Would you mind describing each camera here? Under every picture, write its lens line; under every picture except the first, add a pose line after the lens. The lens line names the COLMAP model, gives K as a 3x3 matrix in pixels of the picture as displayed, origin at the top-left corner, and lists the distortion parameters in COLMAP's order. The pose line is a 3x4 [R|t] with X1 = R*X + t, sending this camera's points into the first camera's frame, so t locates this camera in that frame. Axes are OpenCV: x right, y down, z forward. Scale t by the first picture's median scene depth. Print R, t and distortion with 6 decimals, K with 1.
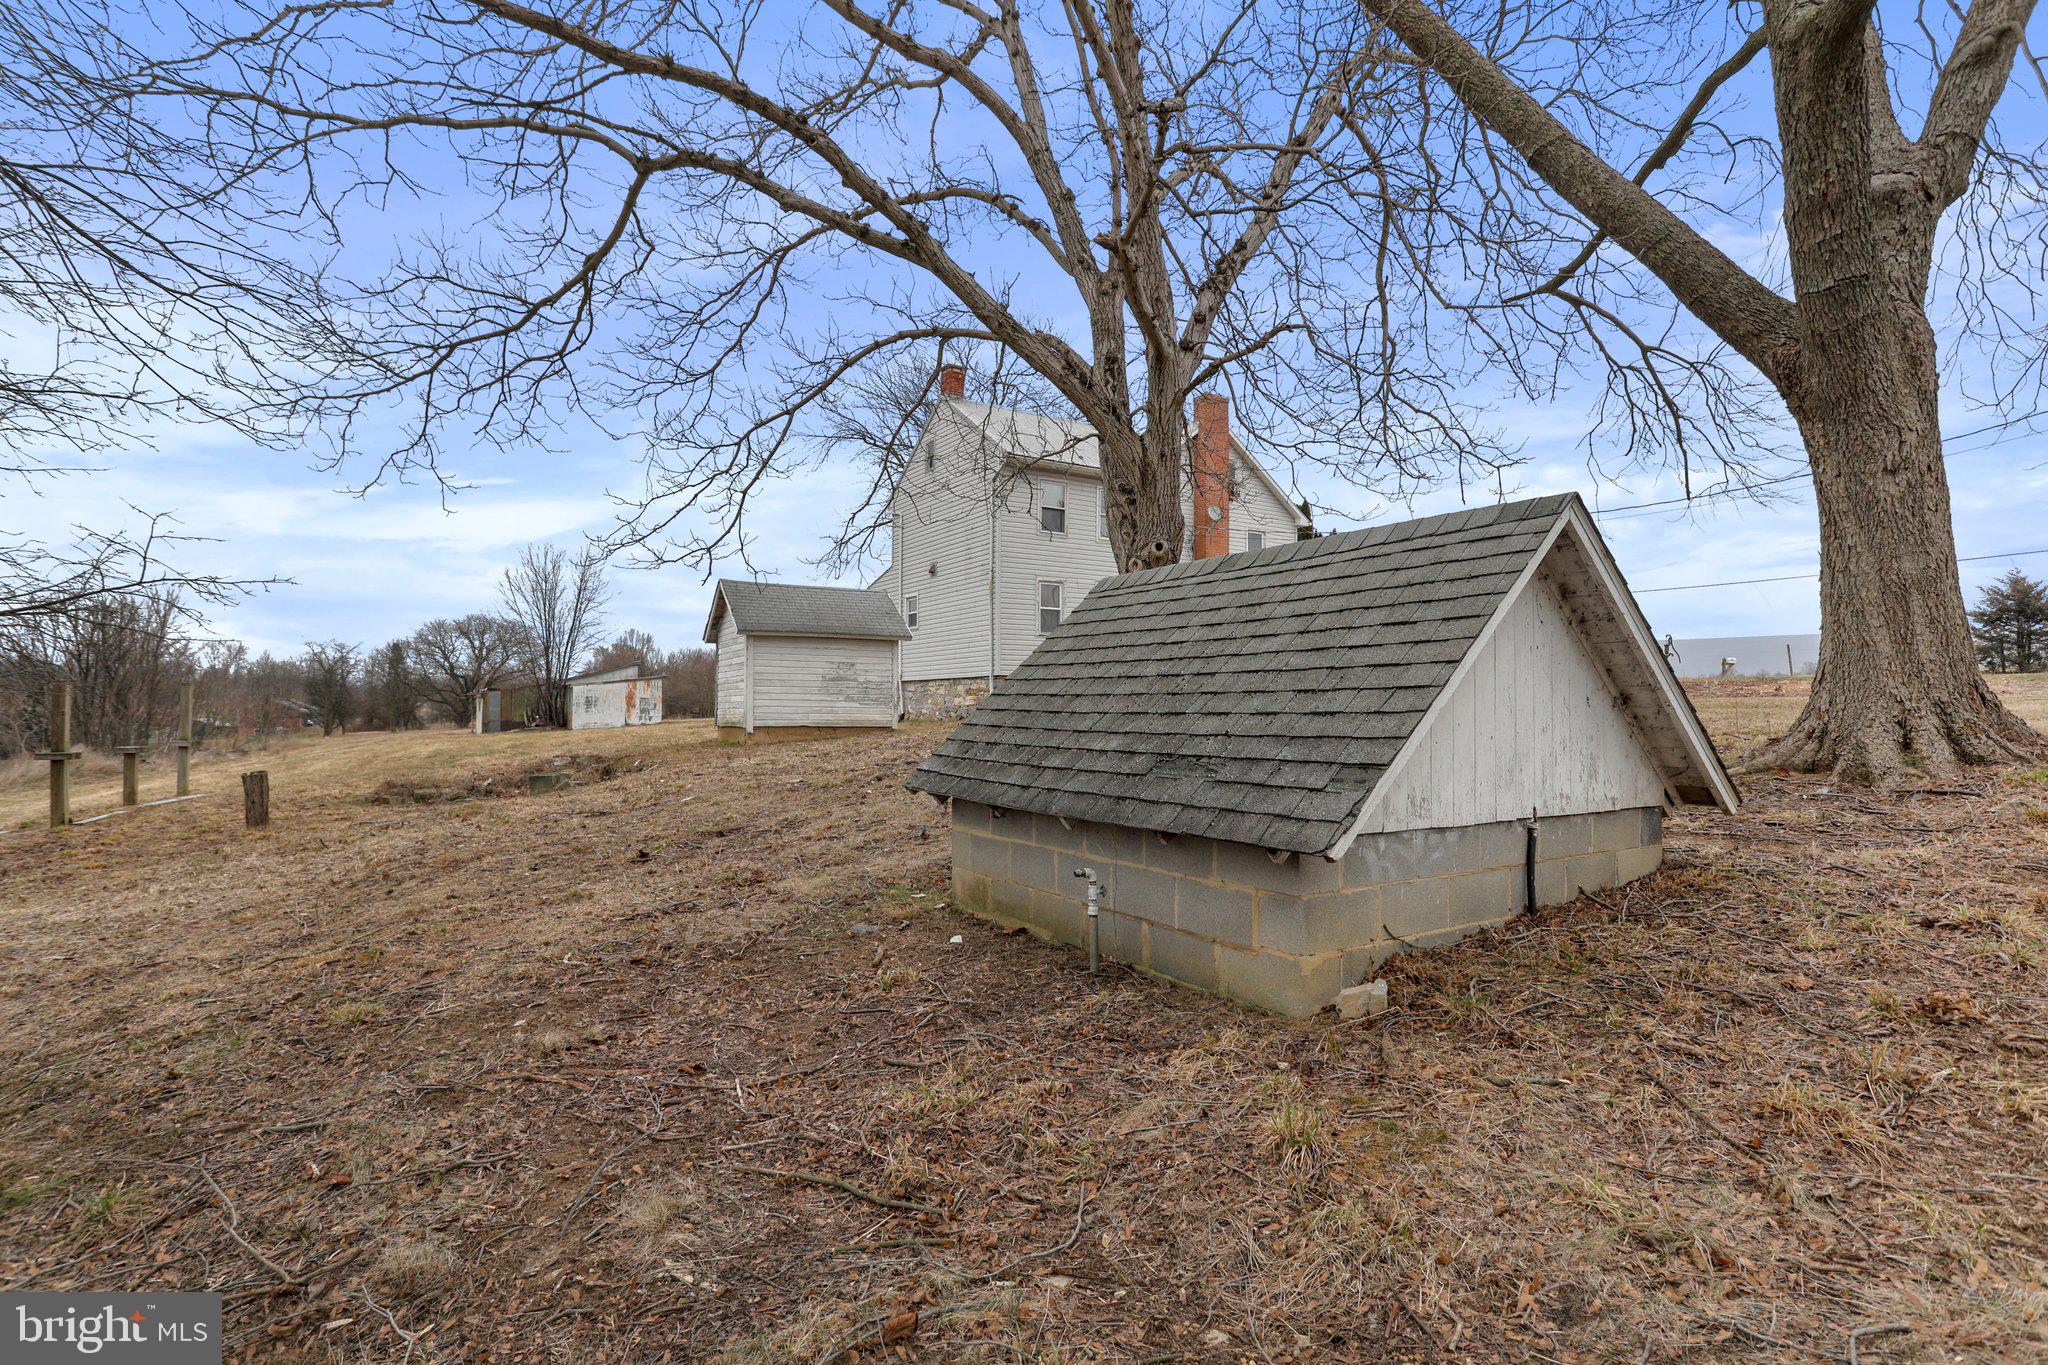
lens RADIAL K [[996.8, 0, 1018.1], [0, 996.8, 709.4], [0, 0, 1]] dist [-0.001622, 0.001043]
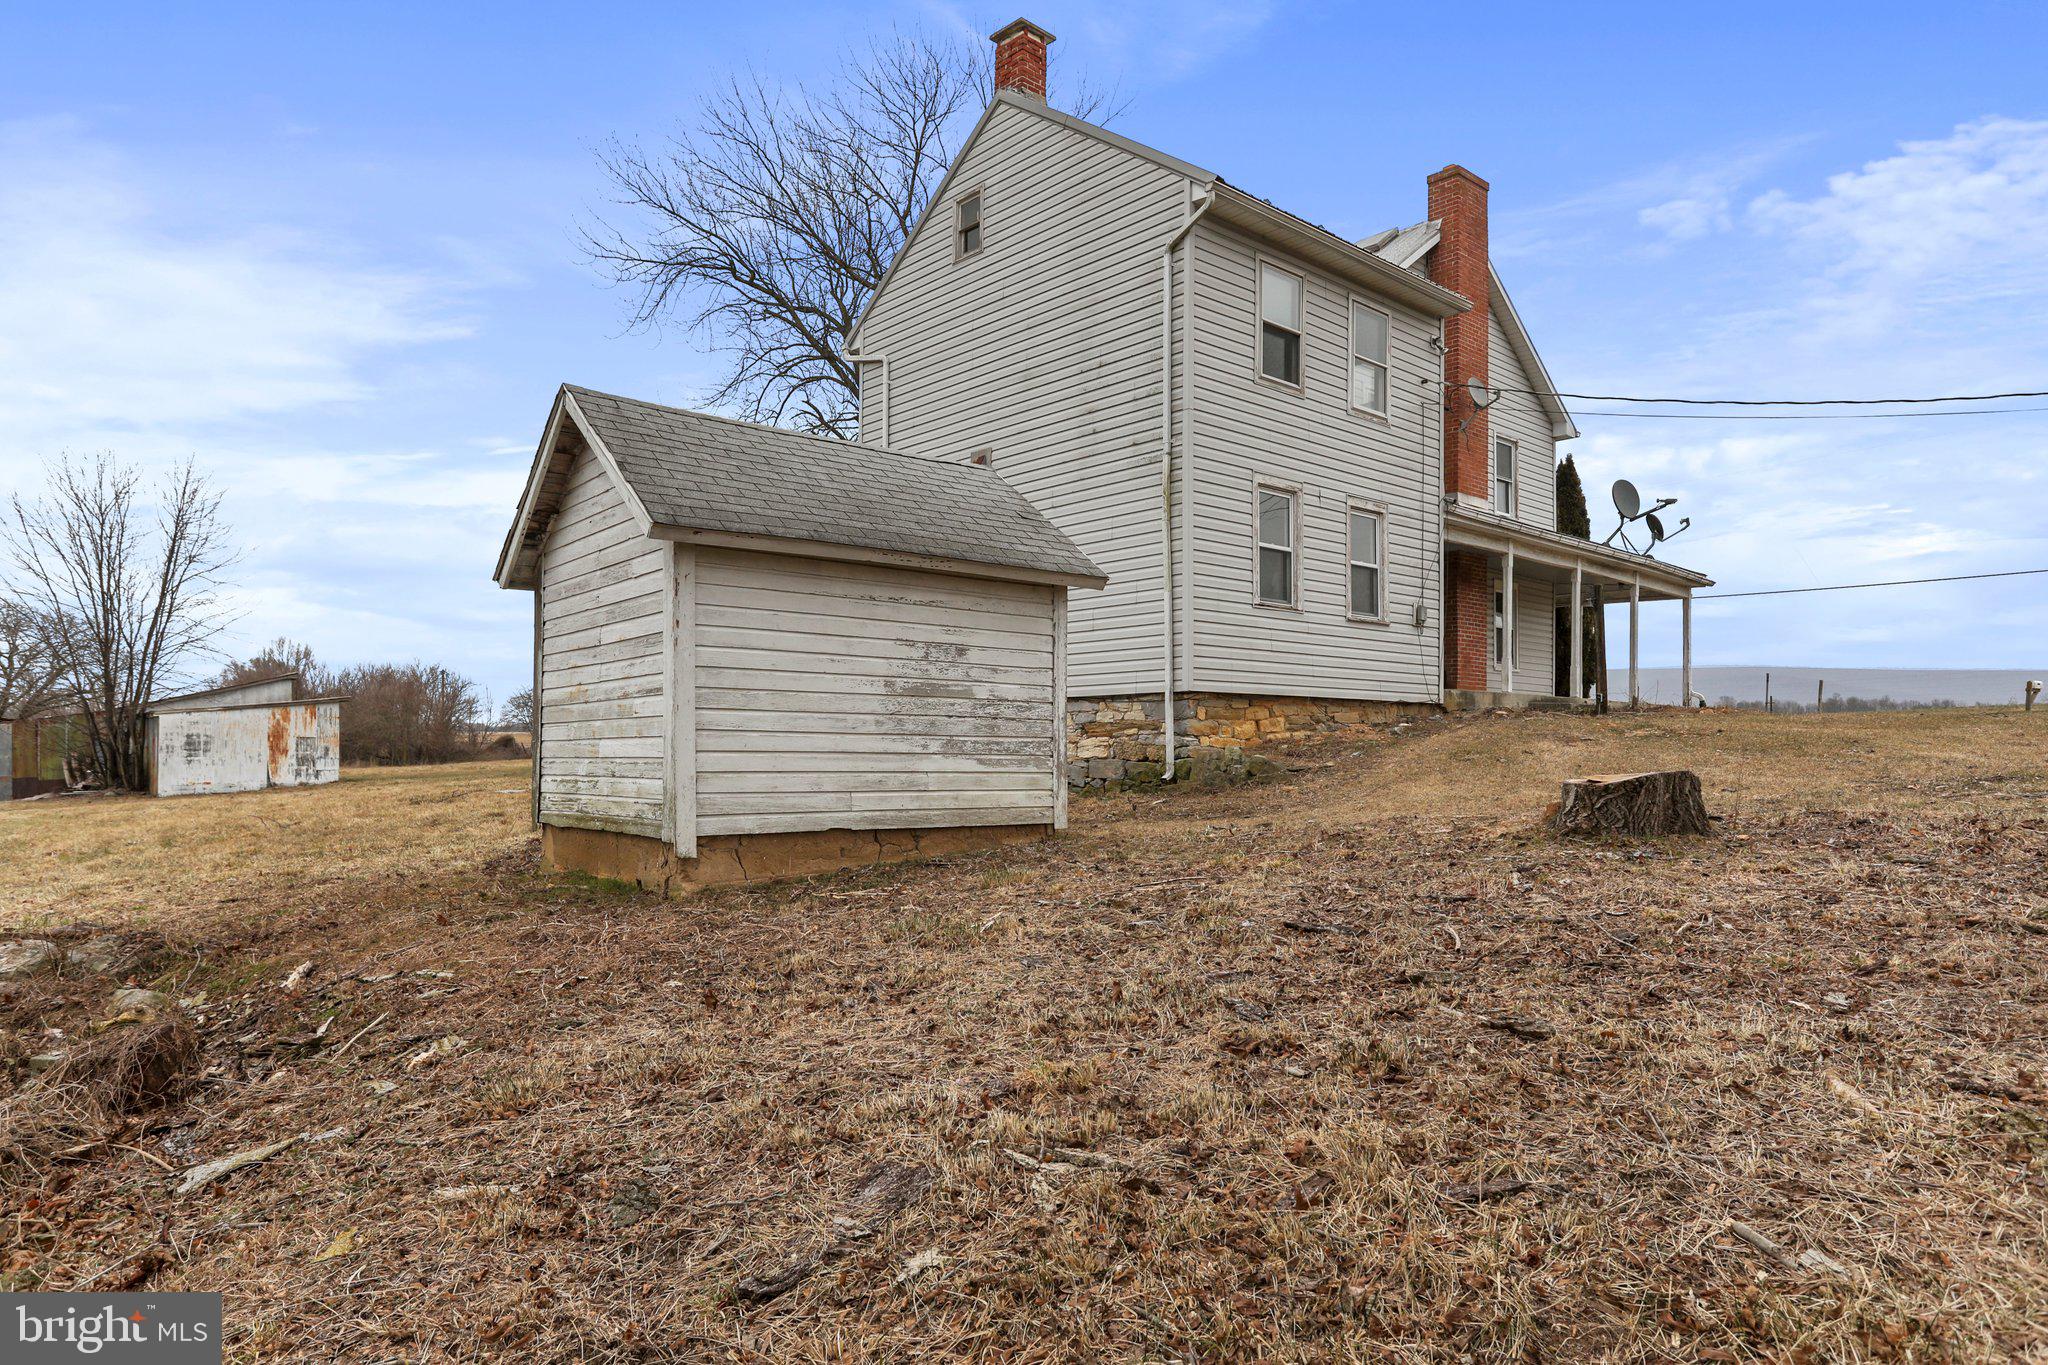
lens RADIAL K [[1220.9, 0, 1032.8], [0, 1220.9, 766.9], [0, 0, 1]] dist [0.008042, 0.002726]
pose [[0.983883, -0.002364, 0.178797, -0.101256], [-0.000161, 0.999900, 0.014106, -0.004617], [-0.178813, -0.013908, 0.983785, 0.263993]]
